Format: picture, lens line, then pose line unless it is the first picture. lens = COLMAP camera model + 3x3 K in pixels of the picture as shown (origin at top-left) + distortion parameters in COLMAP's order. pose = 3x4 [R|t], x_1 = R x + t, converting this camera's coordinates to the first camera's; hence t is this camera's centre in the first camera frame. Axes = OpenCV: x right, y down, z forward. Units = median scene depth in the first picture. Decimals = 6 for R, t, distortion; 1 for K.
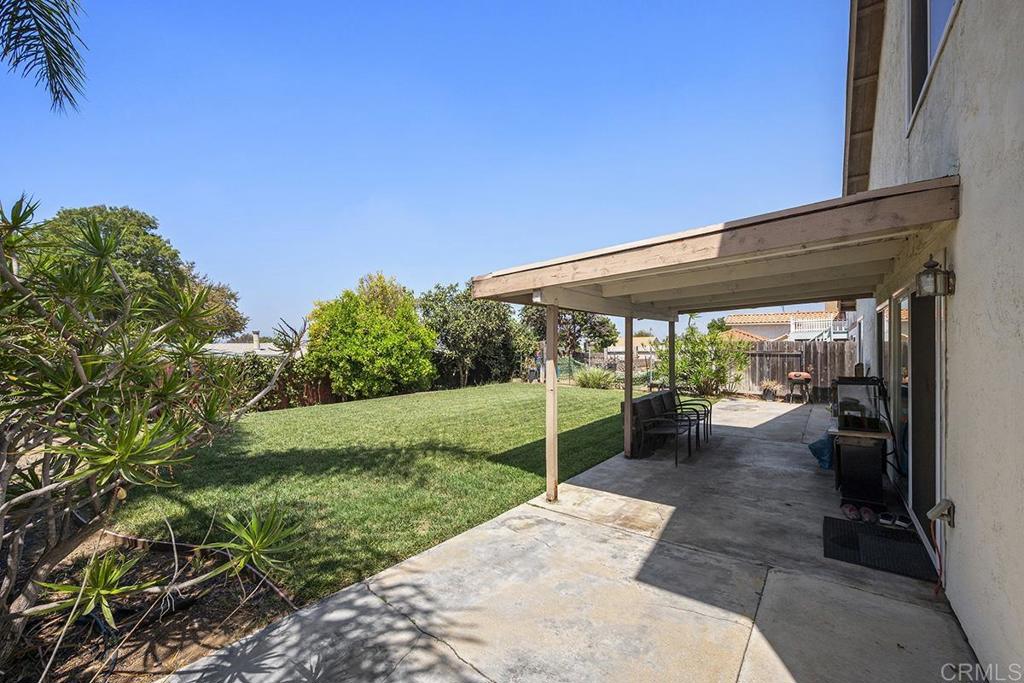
lens RADIAL K [[406.9, 0, 512.0], [0, 406.9, 341.5], [0, 0, 1]] dist [0.000473, -0.000001]
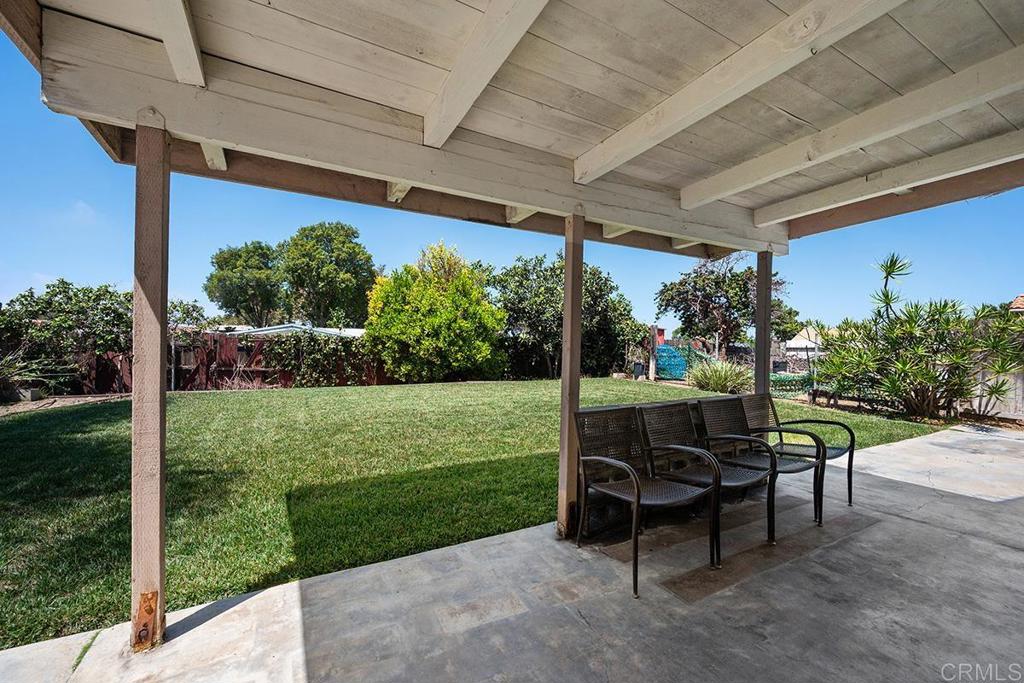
lens RADIAL K [[414.2, 0, 512.0], [0, 414.2, 341.5], [0, 0, 1]] dist [0.001472, 0.000027]
pose [[0.917225, 0.020895, -0.397822, 0.186721], [-0.017143, 0.999769, 0.012985, 0.031926], [0.398001, -0.005090, 0.917371, 0.258366]]
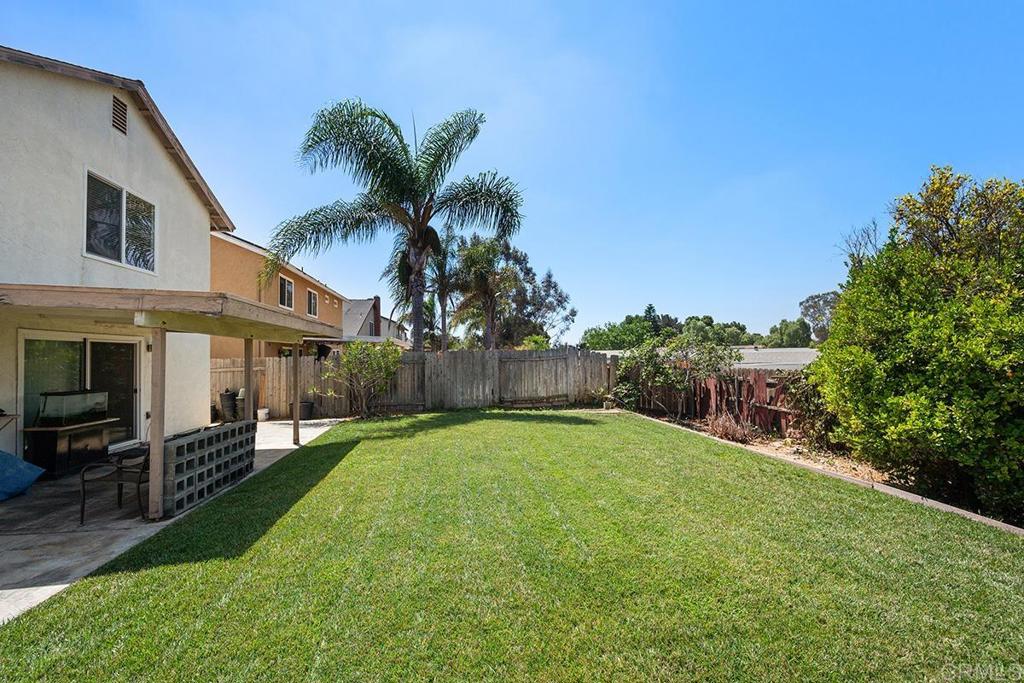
lens RADIAL K [[423.5, 0, 511.3], [0, 423.5, 355.4], [0, 0, 1]] dist [0.000806, 0.000095]
pose [[-0.688378, 0.006725, -0.725321, 0.276119], [0.020640, 0.999734, -0.010319, 0.007249], [0.725059, -0.022074, -0.688333, 1.037123]]
